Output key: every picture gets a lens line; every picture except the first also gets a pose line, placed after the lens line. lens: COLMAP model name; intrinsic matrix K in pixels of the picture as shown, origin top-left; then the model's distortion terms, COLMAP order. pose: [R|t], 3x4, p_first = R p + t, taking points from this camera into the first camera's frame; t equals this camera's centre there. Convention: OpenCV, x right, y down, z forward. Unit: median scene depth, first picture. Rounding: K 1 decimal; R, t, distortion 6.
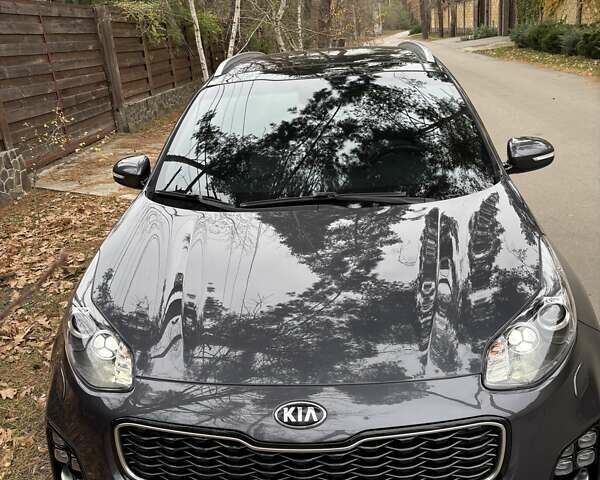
lens RADIAL K [[601.1, 0, 296.4], [0, 601.1, 243.0], [0, 0, 1]] dist [0.025489, 0.001752]
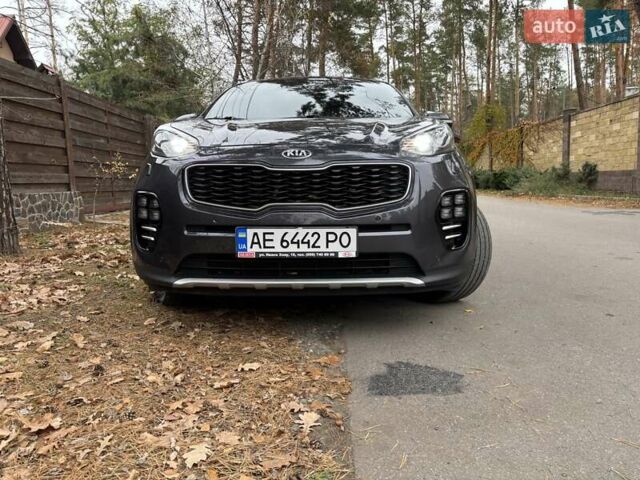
lens RADIAL K [[480.4, 0, 320.0], [0, 480.4, 240.0], [0, 0, 1]] dist [0.061390, -0.075325]
pose [[0.996112, 0.049614, 0.072795, -0.005752], [-0.032419, 0.974789, -0.220763, 0.283967], [-0.081913, 0.217544, 0.972607, -0.109517]]
